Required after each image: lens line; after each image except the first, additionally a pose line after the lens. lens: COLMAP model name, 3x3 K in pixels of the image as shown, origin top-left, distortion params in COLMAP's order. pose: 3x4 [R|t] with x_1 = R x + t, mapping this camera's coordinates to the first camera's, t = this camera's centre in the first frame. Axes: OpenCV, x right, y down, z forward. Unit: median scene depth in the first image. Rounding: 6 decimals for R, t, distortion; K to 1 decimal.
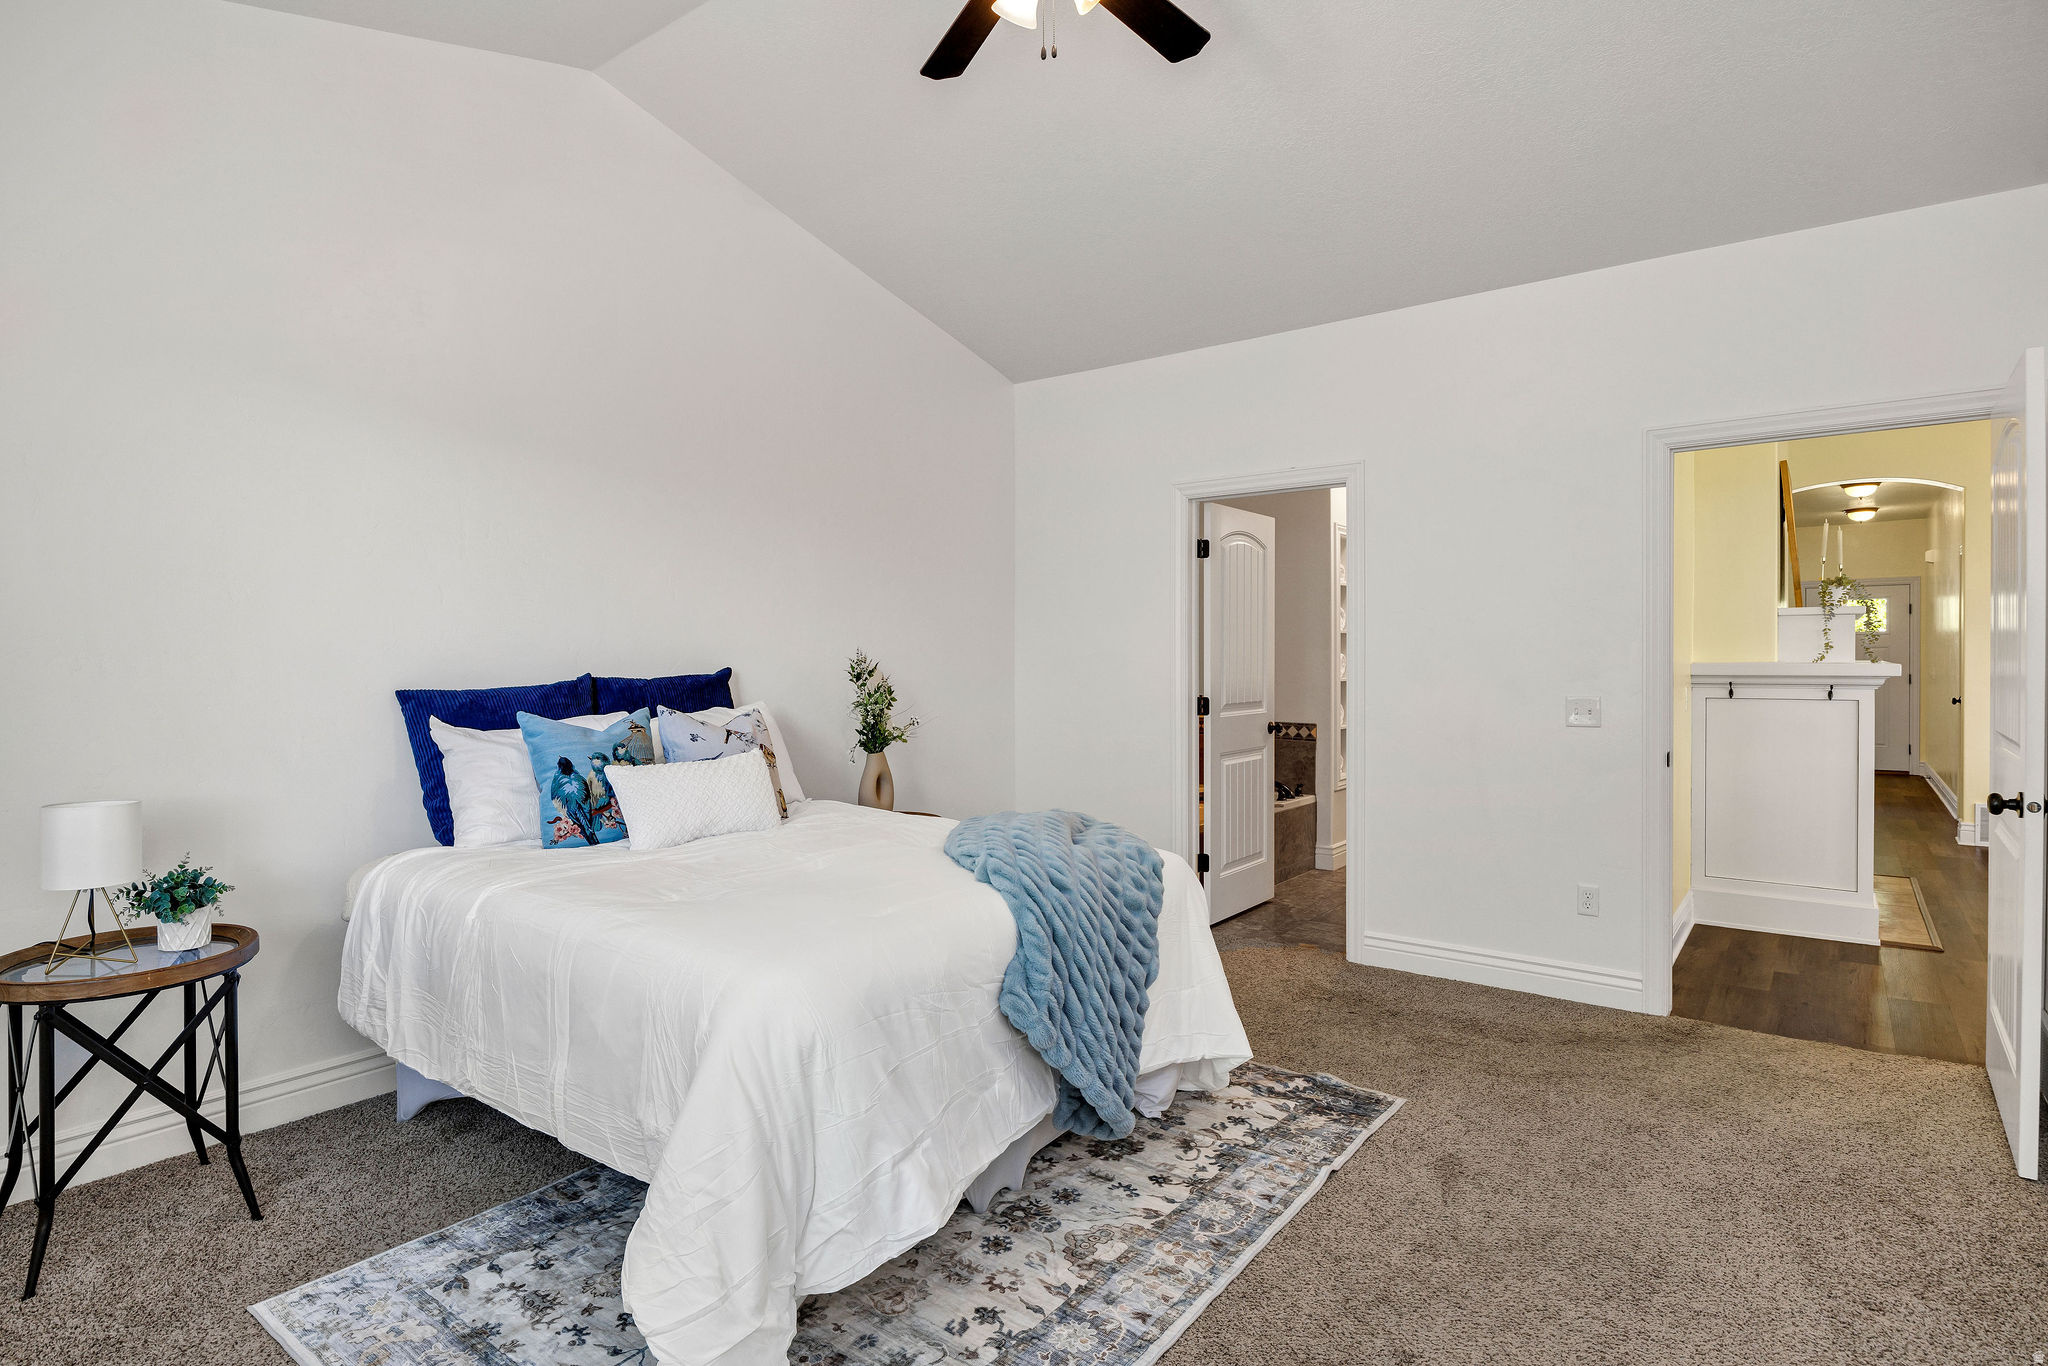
lens RADIAL K [[1076.5, 0, 1022.2], [0, 1076.5, 675.5], [0, 0, 1]] dist [0.004042, 0.000219]
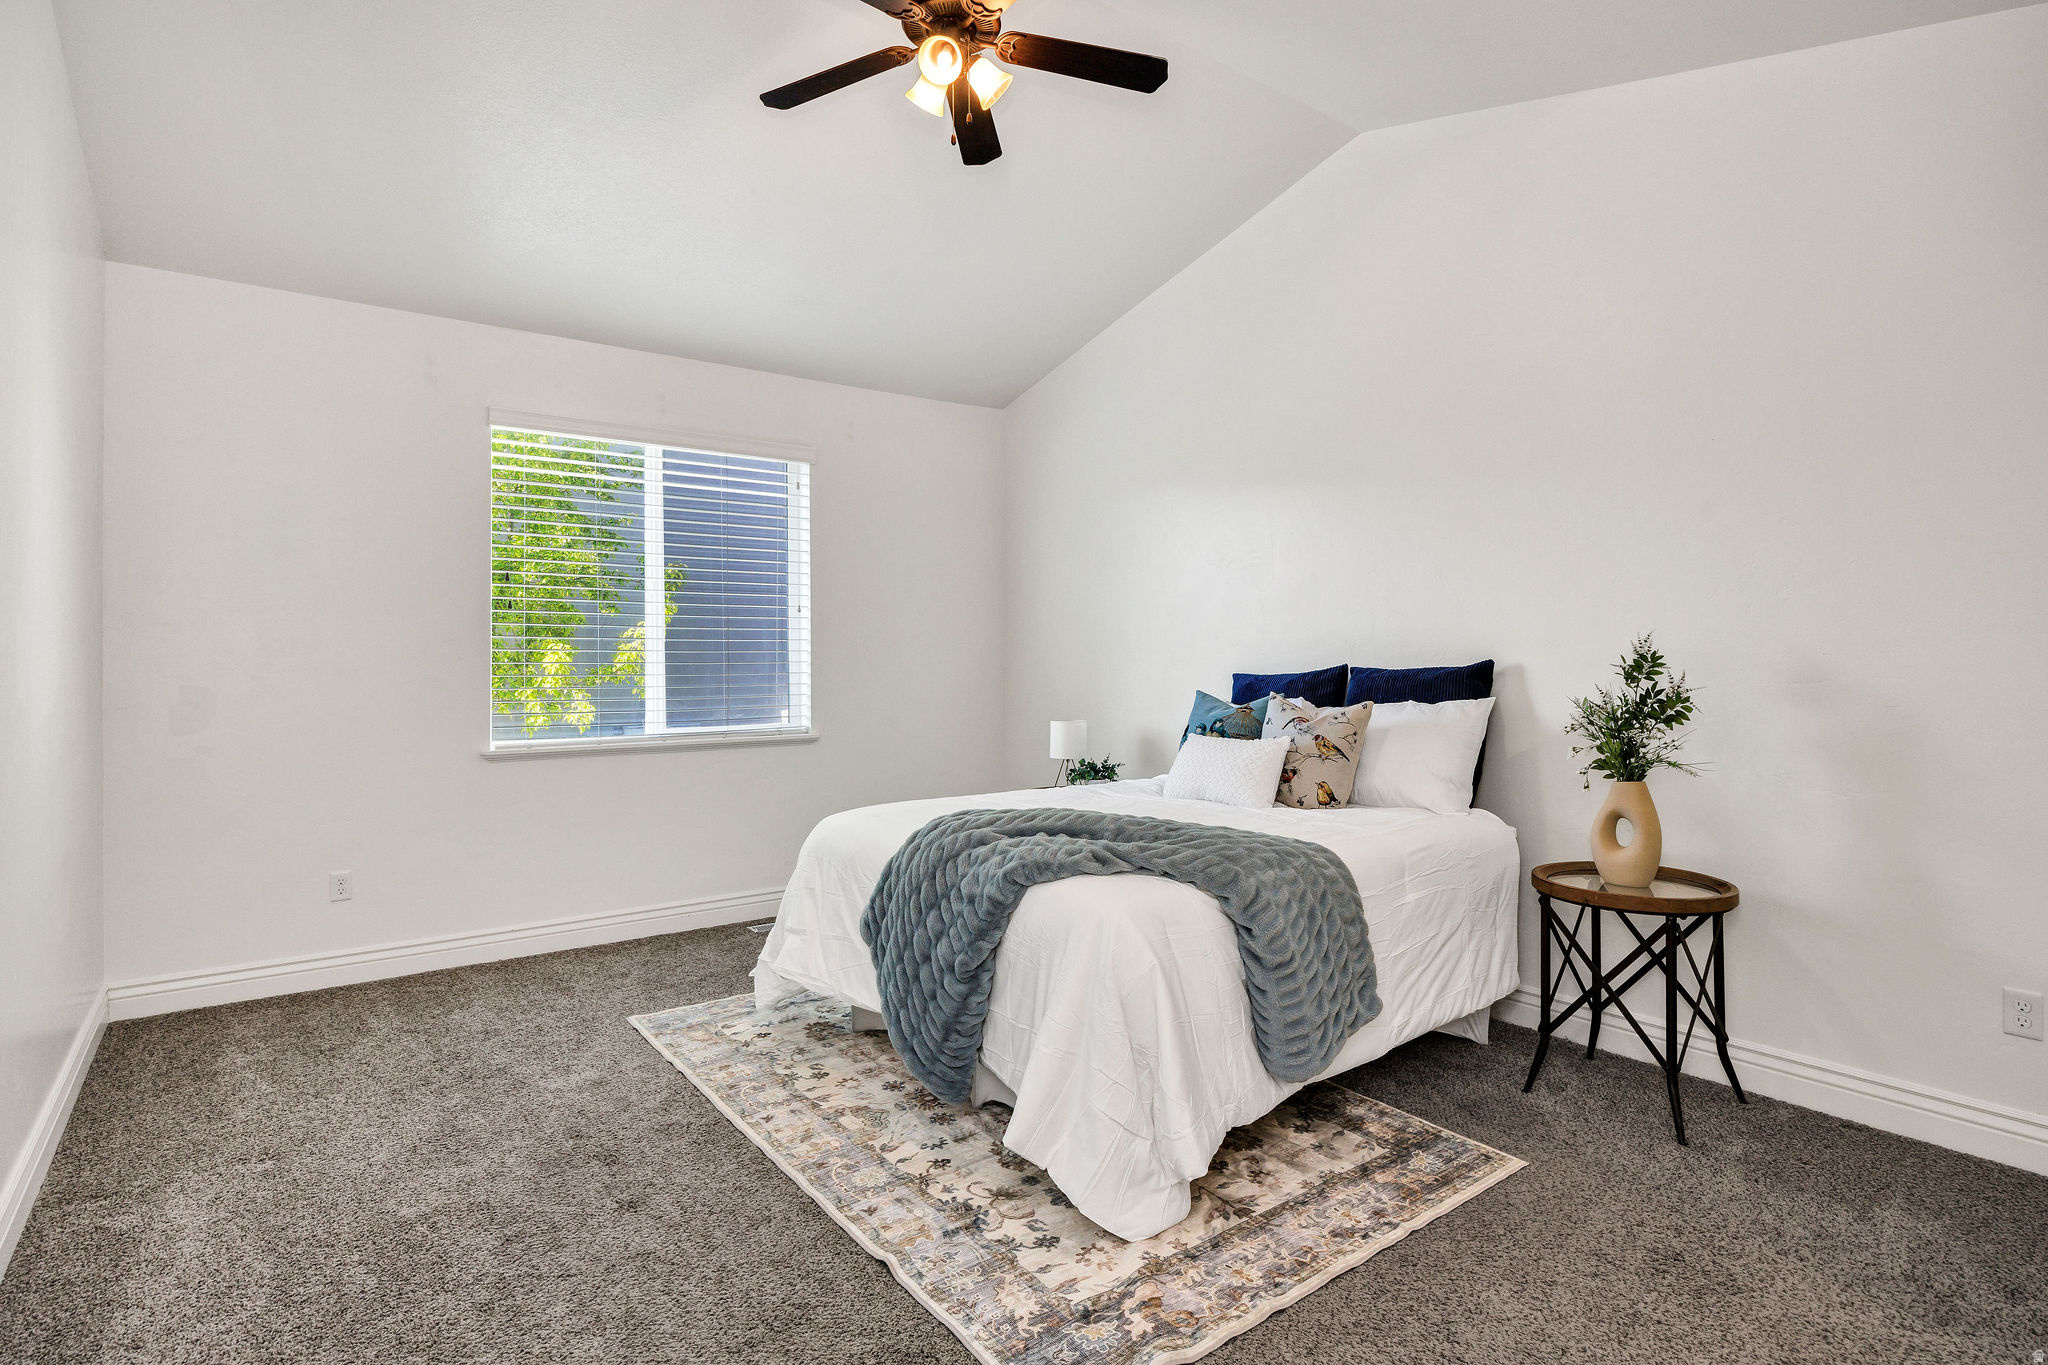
lens RADIAL K [[1041.2, 0, 1025.1], [0, 1041.2, 679.0], [0, 0, 1]] dist [0.003630, 0.000244]
pose [[-0.290843, 0.027656, -0.956371, 1.067025], [0.004113, 0.999609, 0.027656, -0.025628], [0.956762, 0.004110, -0.290843, 1.389680]]
